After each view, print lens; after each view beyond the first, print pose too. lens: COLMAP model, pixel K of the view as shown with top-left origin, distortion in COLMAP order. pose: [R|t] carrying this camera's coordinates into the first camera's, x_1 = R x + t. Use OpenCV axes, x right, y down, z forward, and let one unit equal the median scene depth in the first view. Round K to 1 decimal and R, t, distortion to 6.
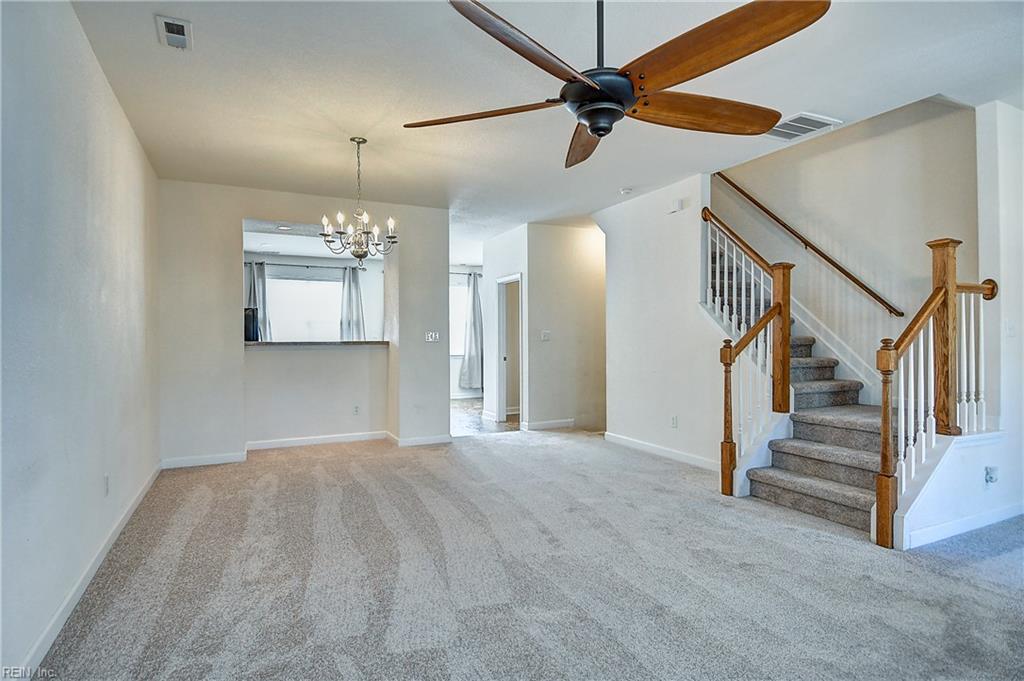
lens RADIAL K [[541.7, 0, 512.0], [0, 541.7, 340.5], [0, 0, 1]] dist [0.029803, -0.046927]
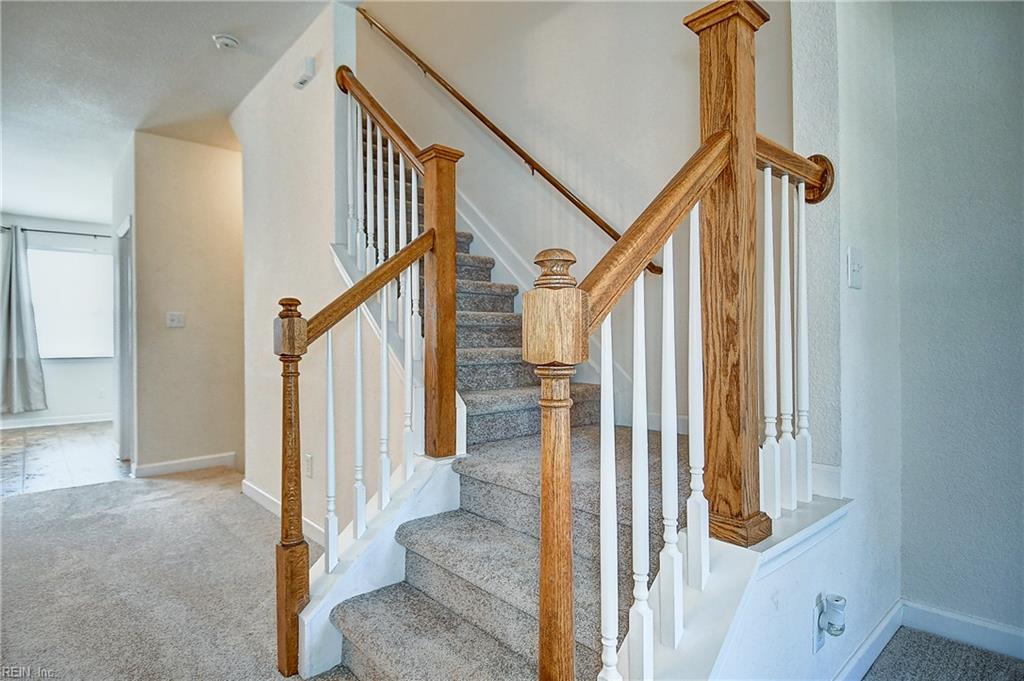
lens RADIAL K [[541.7, 0, 512.0], [0, 541.7, 340.5], [0, 0, 1]] dist [0.029803, -0.046927]
pose [[0.952032, -0.001682, 0.305994, 0.513901], [0.003103, 0.999987, -0.004158, 0.039004], [-0.305983, 0.004908, 0.952024, 0.653352]]
